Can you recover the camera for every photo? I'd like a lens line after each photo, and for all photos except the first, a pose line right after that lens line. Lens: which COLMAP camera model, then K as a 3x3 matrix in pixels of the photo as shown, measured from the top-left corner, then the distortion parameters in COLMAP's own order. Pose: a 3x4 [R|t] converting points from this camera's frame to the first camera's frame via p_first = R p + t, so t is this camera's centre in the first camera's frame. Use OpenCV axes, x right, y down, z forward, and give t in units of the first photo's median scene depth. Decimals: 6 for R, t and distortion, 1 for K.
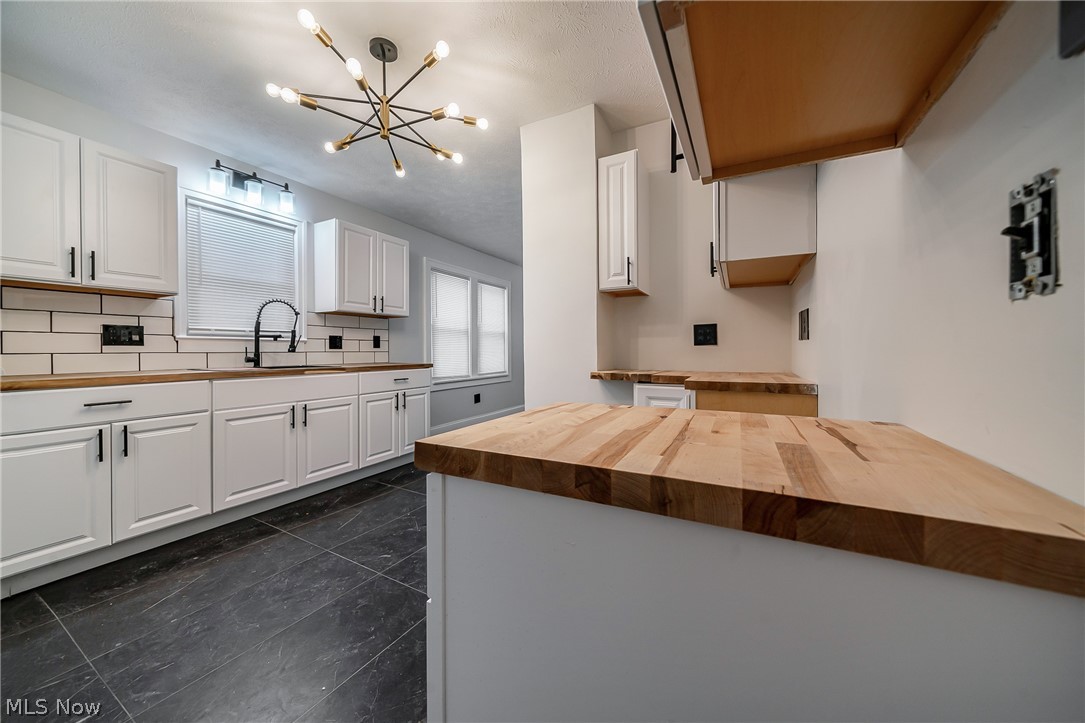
lens RADIAL K [[376.1, 0, 533.7], [0, 376.1, 354.9], [0, 0, 1]] dist [-0.006911, -0.000014]
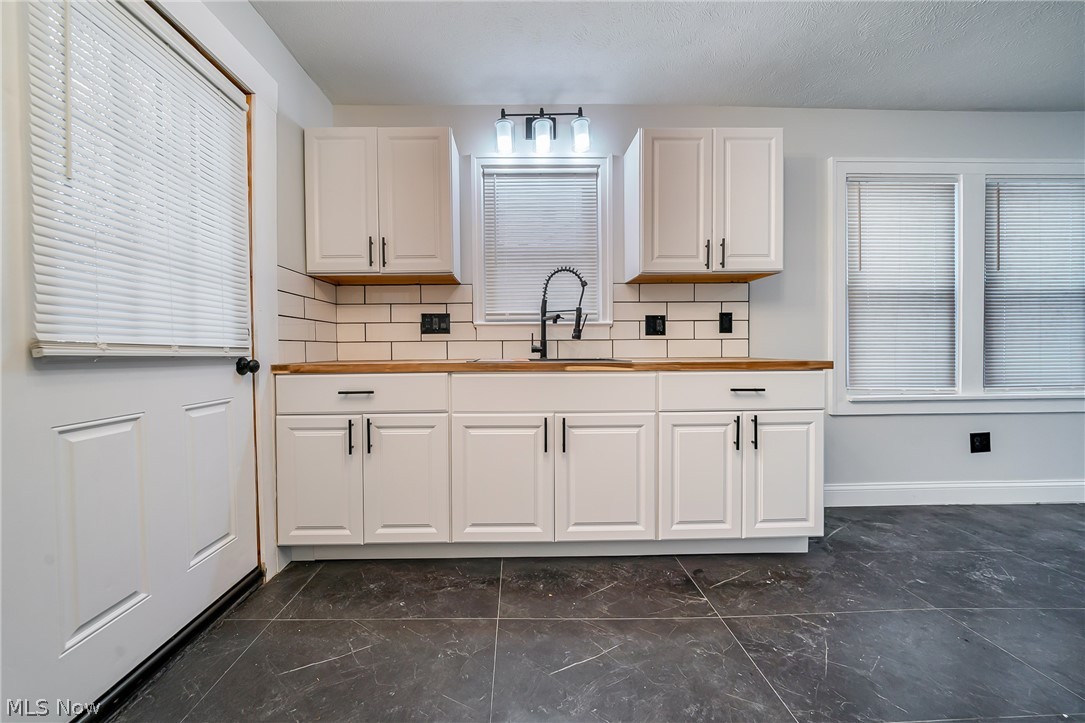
lens RADIAL K [[376.1, 0, 533.7], [0, 376.1, 354.9], [0, 0, 1]] dist [-0.006911, -0.000014]
pose [[0.510854, 0.013130, -0.859567, -0.075594], [-0.004432, 0.999910, 0.012639, 0.014376], [0.859656, -0.002647, 0.510867, 0.570895]]
